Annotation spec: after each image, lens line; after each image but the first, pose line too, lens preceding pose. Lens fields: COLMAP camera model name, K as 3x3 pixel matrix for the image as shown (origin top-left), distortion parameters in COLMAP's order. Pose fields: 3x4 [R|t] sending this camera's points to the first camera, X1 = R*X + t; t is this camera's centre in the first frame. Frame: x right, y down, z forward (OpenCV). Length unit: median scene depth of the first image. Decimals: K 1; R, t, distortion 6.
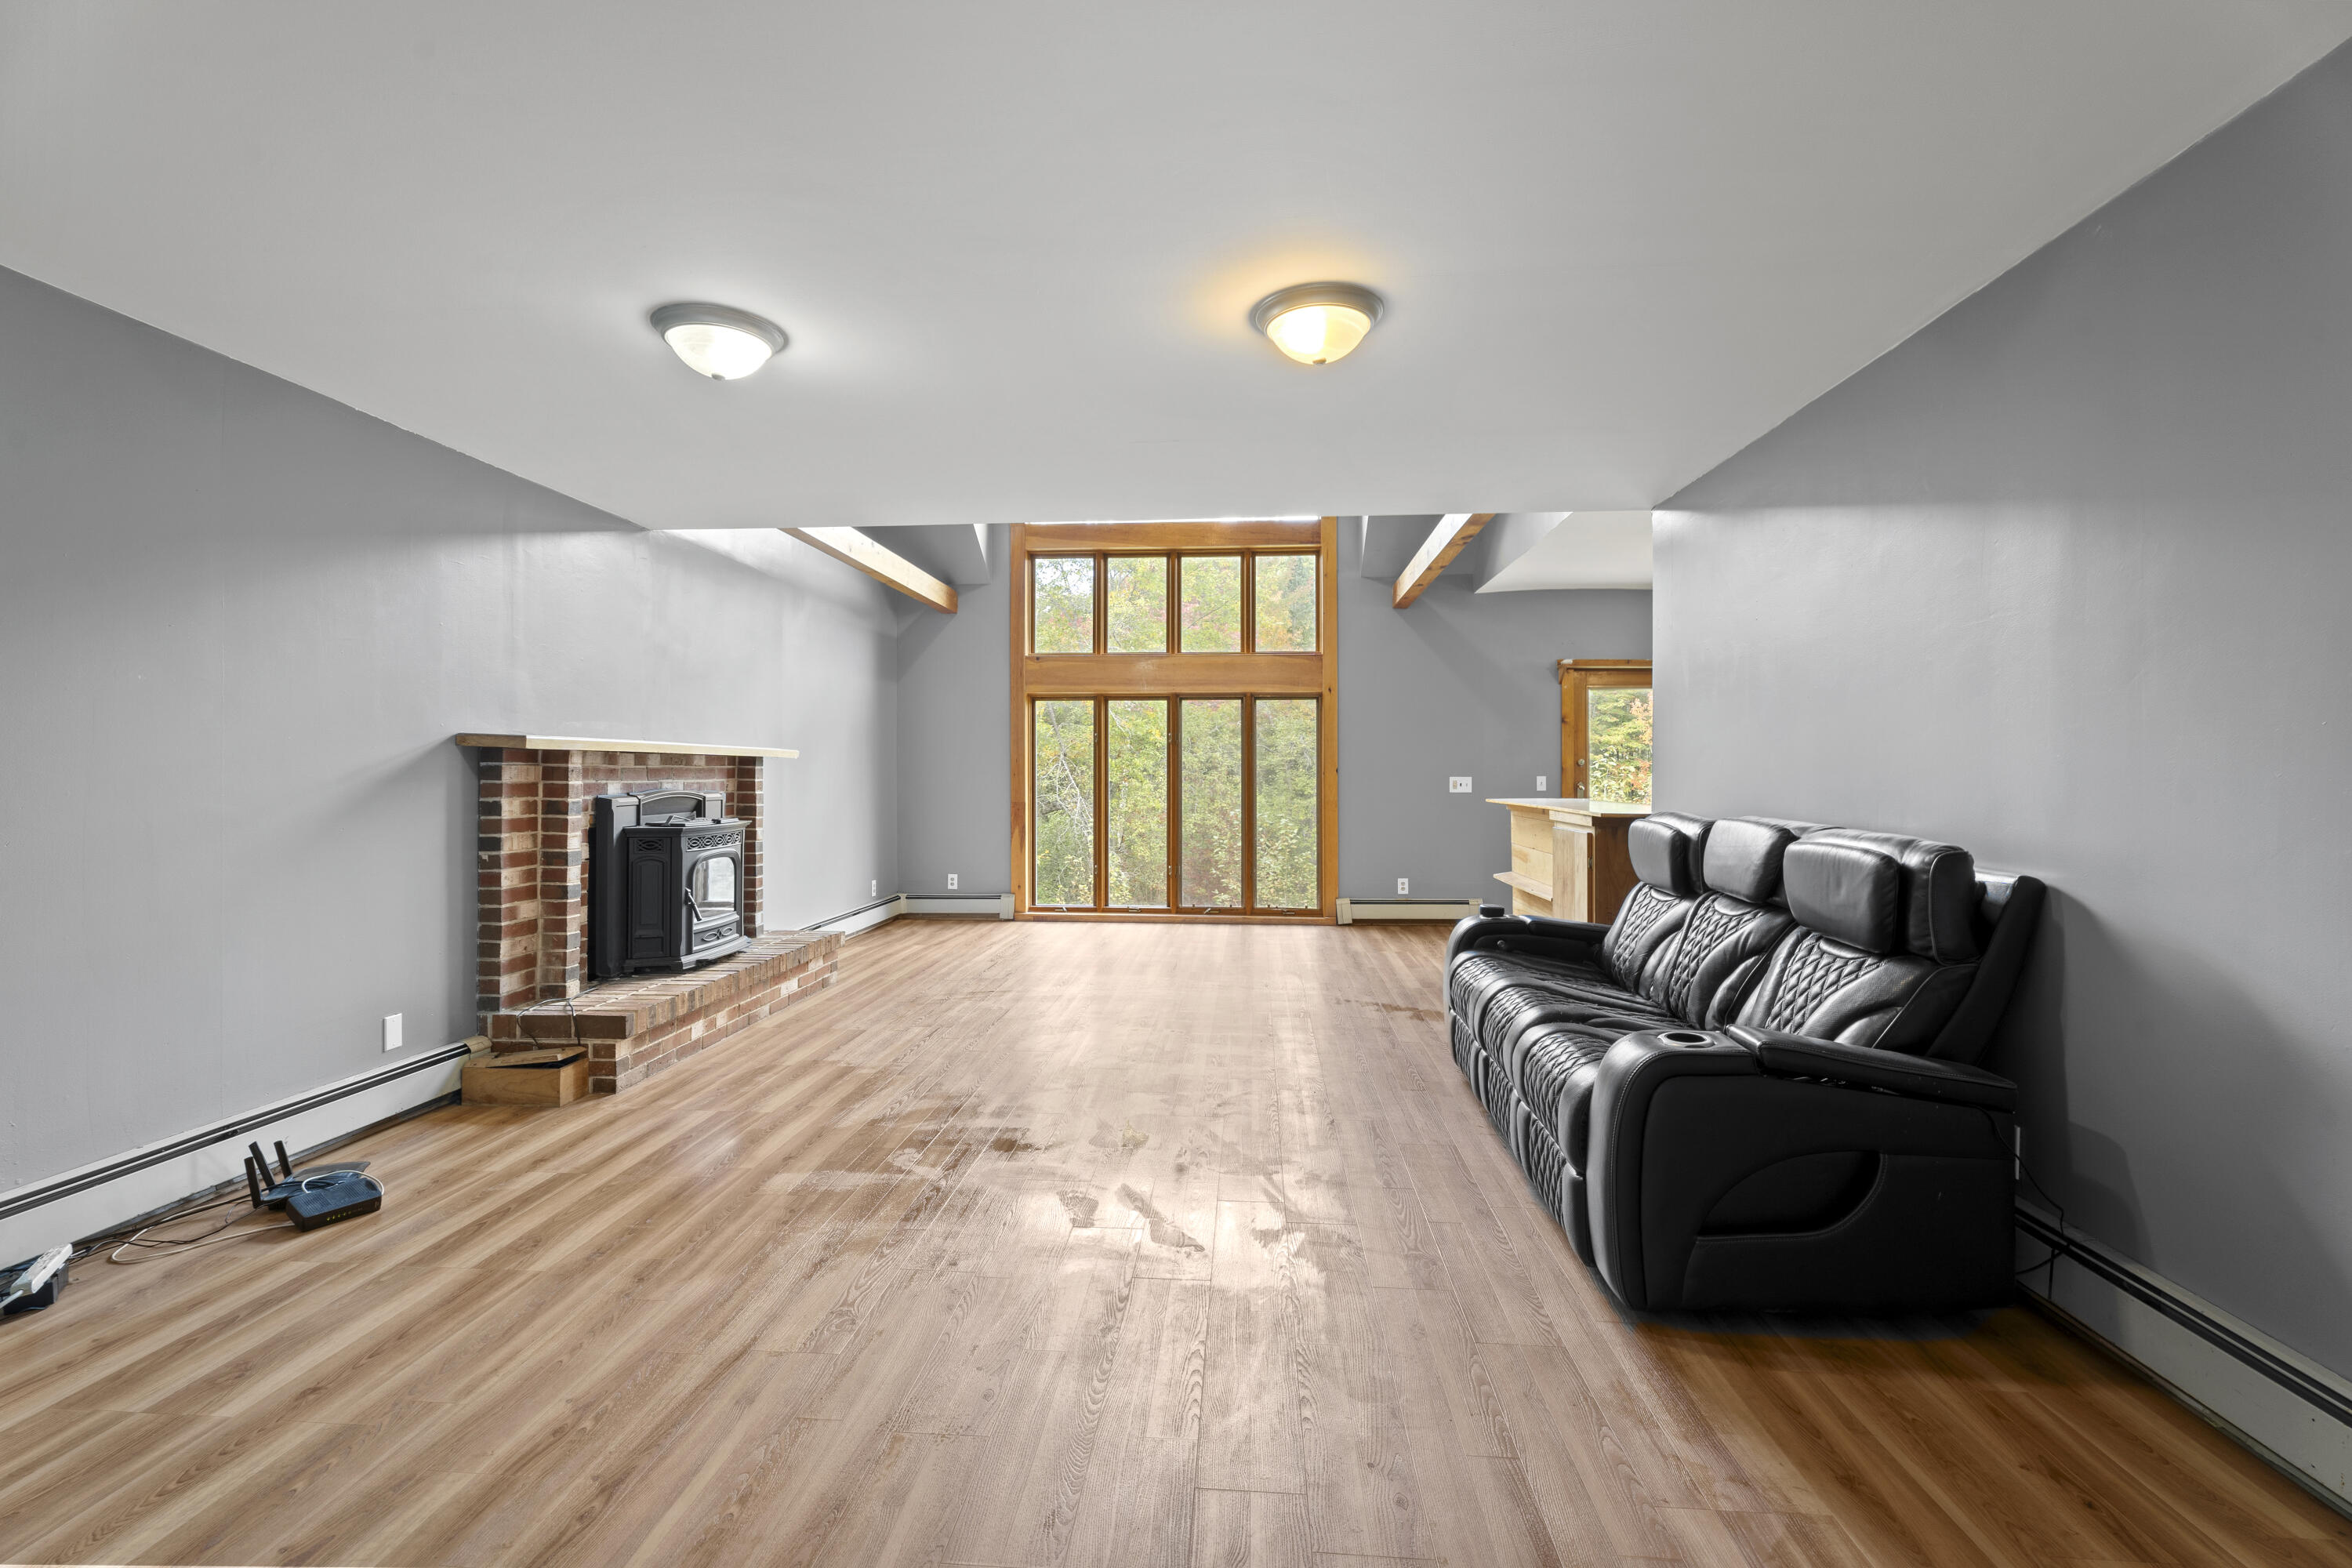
lens RADIAL K [[1069.5, 0, 1190.8], [0, 1069.5, 779.5], [0, 0, 1]] dist [0.004364, -0.001061]
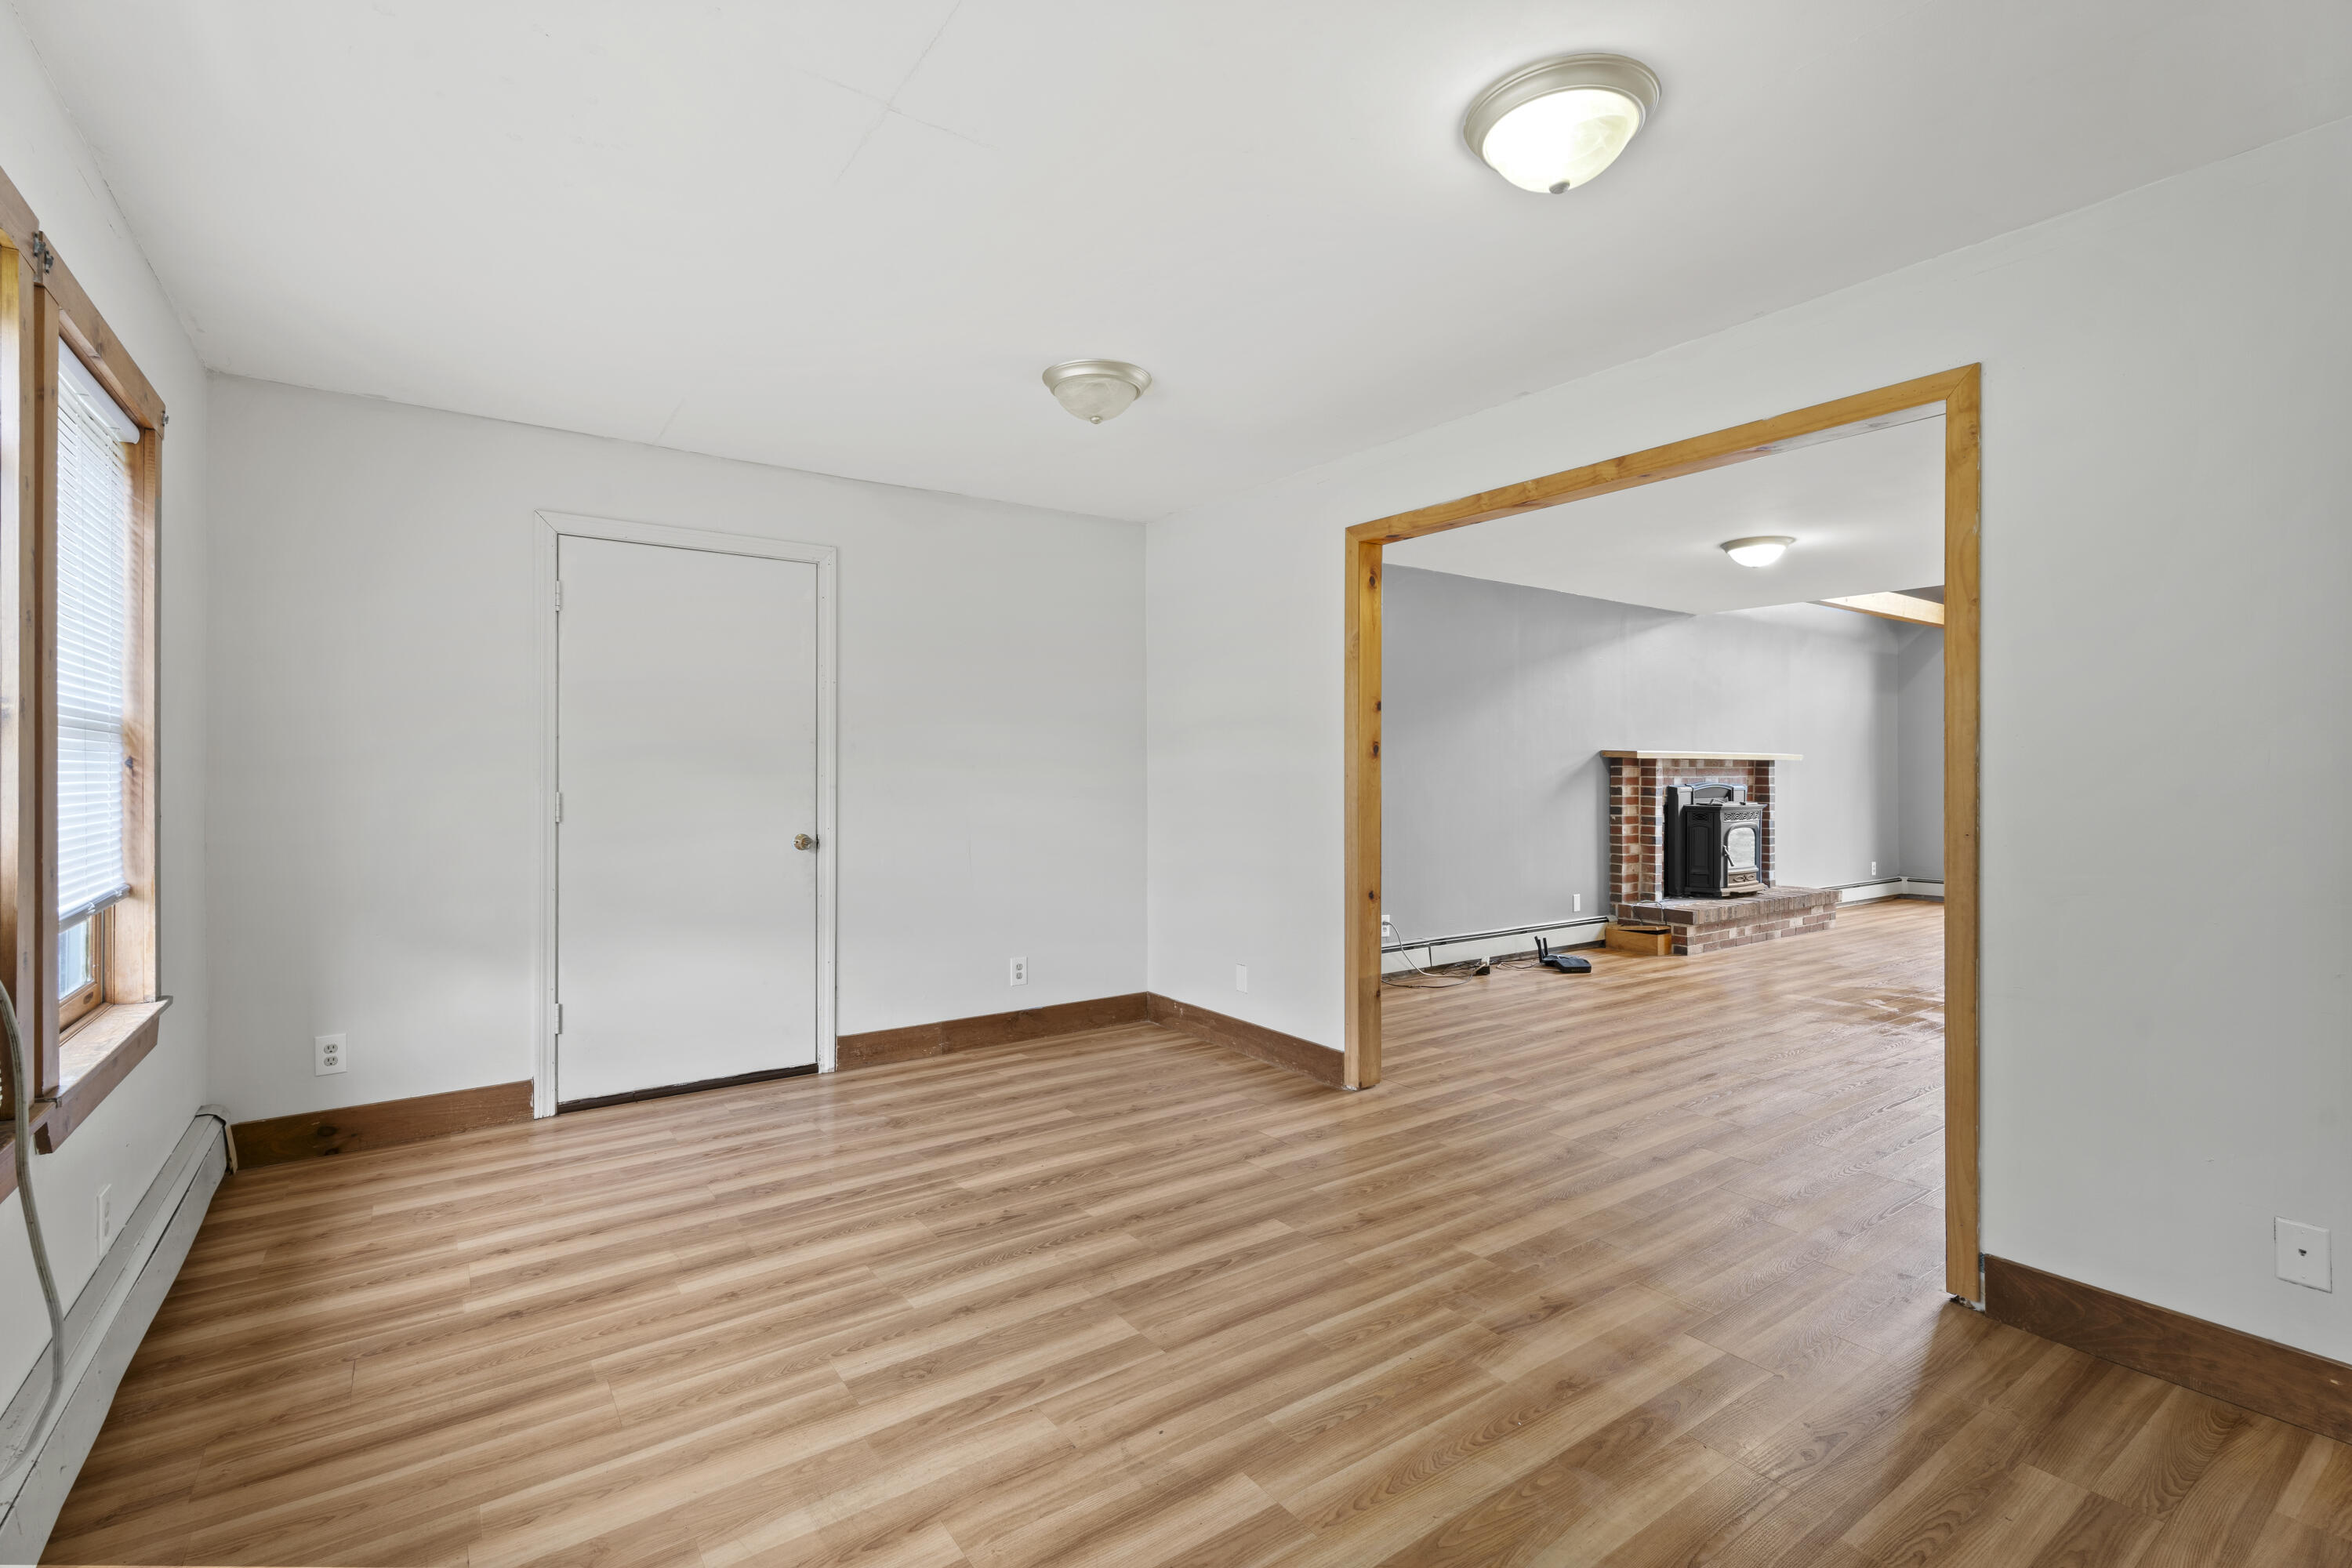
lens RADIAL K [[1069.5, 0, 1137.4], [0, 1069.5, 770.4], [0, 0, 1]] dist [0.004364, -0.001061]
pose [[0.615385, -0.007113, -0.788194, 0.269561], [-0.000739, 0.999954, -0.009601, 0.009012], [0.788226, 0.006490, 0.615352, -0.730372]]
